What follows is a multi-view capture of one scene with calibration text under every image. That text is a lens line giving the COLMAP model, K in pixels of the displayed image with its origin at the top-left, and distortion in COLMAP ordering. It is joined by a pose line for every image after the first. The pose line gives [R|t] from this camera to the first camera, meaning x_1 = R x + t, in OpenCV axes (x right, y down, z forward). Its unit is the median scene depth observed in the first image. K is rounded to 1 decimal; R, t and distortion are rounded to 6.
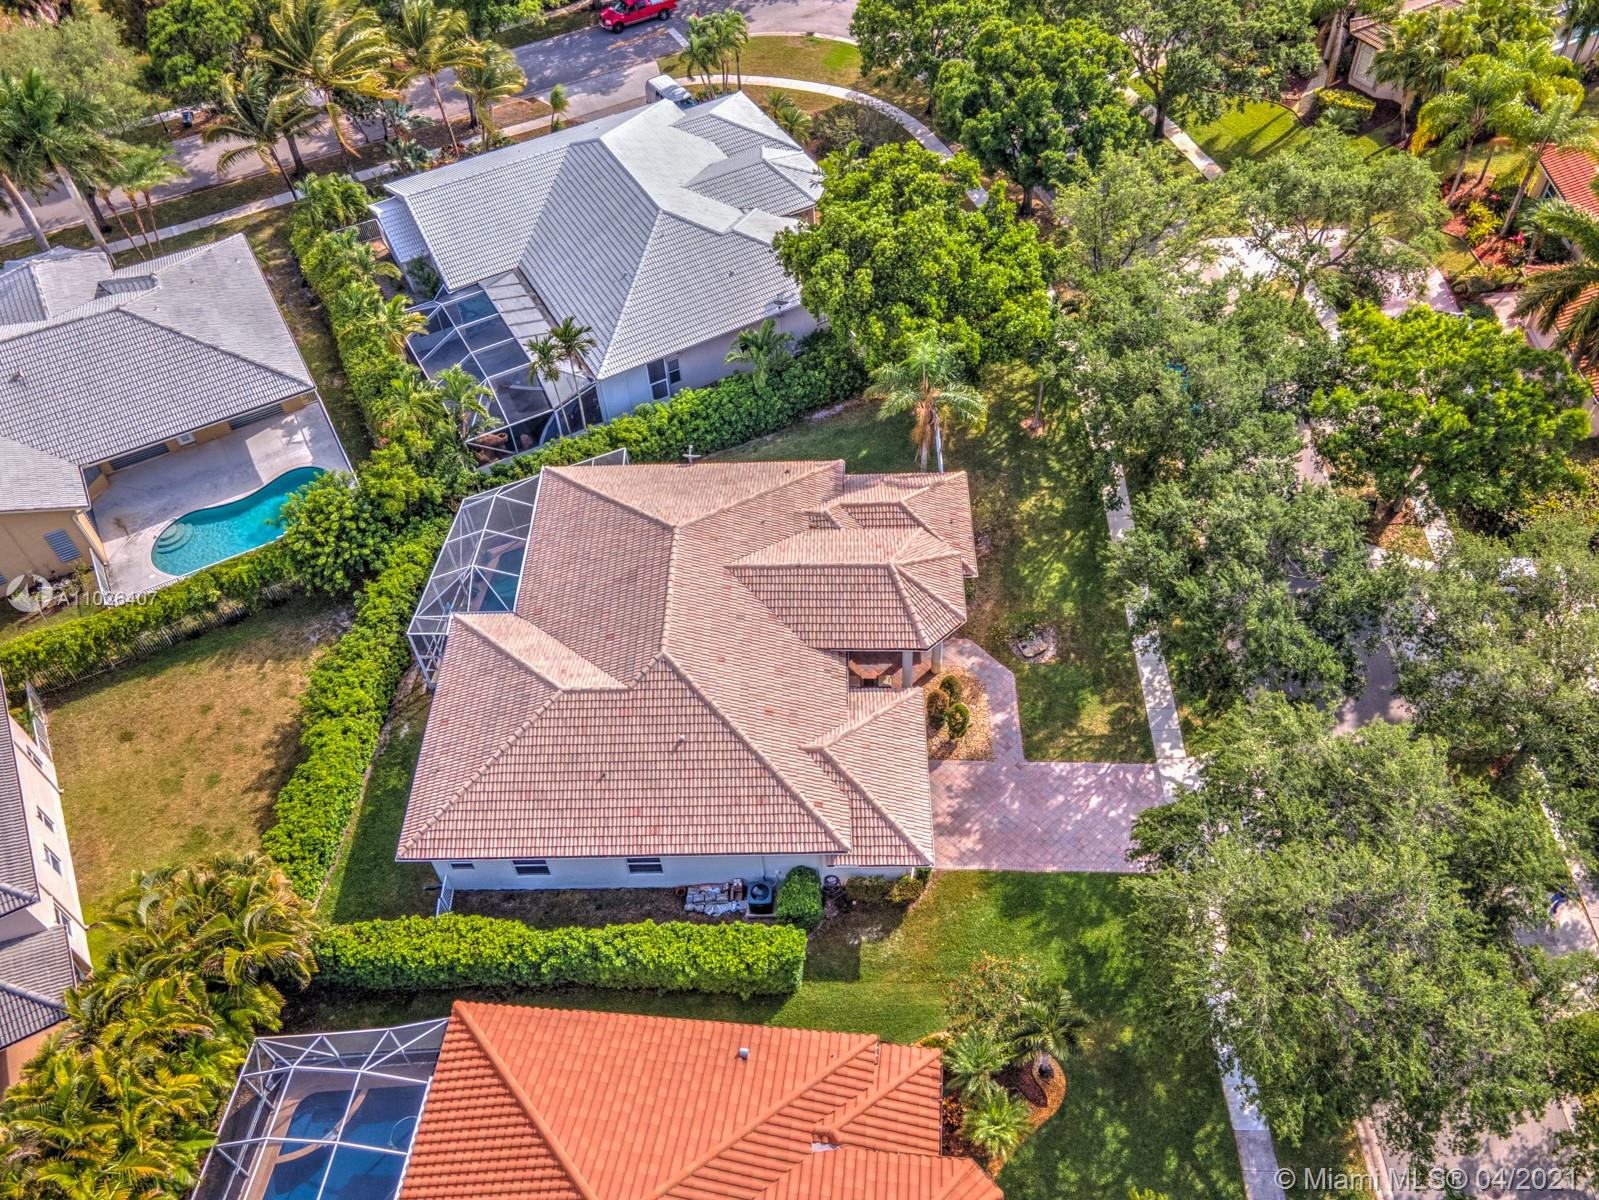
lens RADIAL K [[1270.3, 0, 799.5], [0, 1270.3, 600.0], [0, 0, 1]] dist [0.033508, 0.015334]
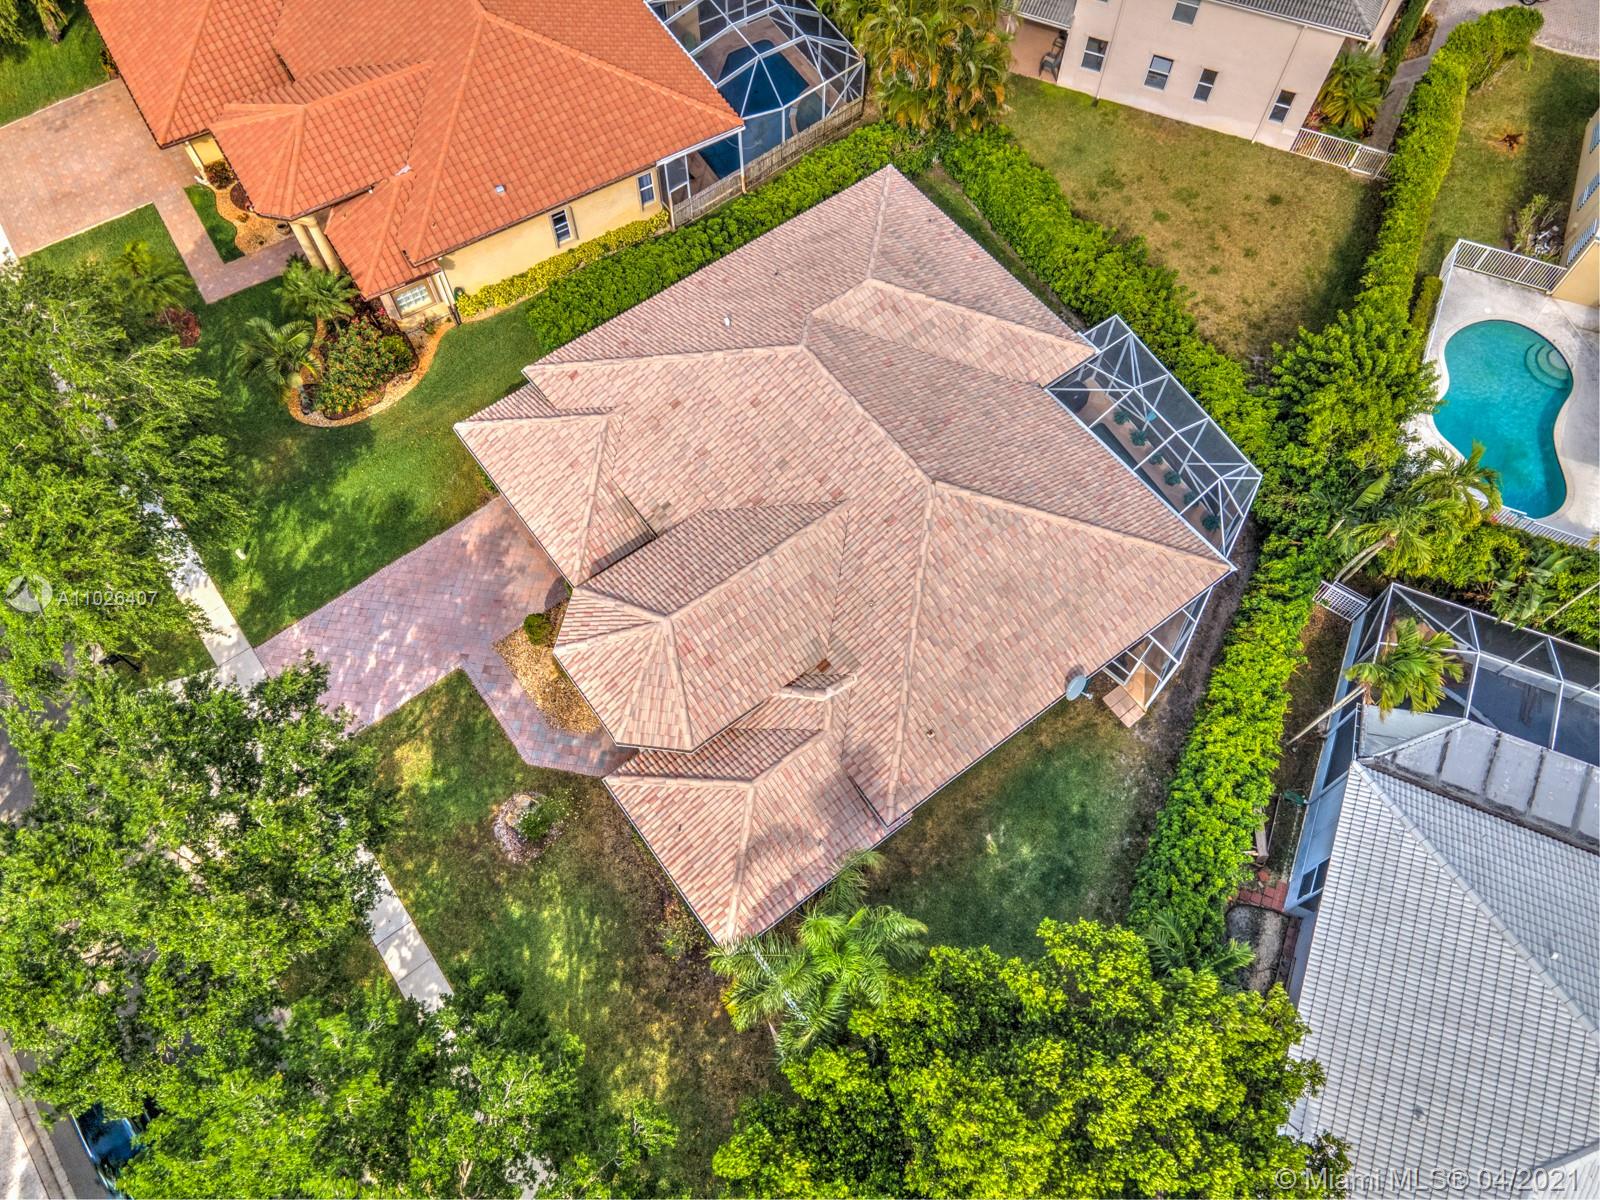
lens RADIAL K [[1140.3, 0, 794.7], [0, 1140.3, 592.1], [0, 0, 1]] dist [0.047394, 0.010315]
pose [[-0.794721, 0.559213, -0.236006, 0.154468], [-0.440190, -0.263285, 0.858437, -0.595889], [0.417912, 0.786106, 0.455399, 0.704642]]
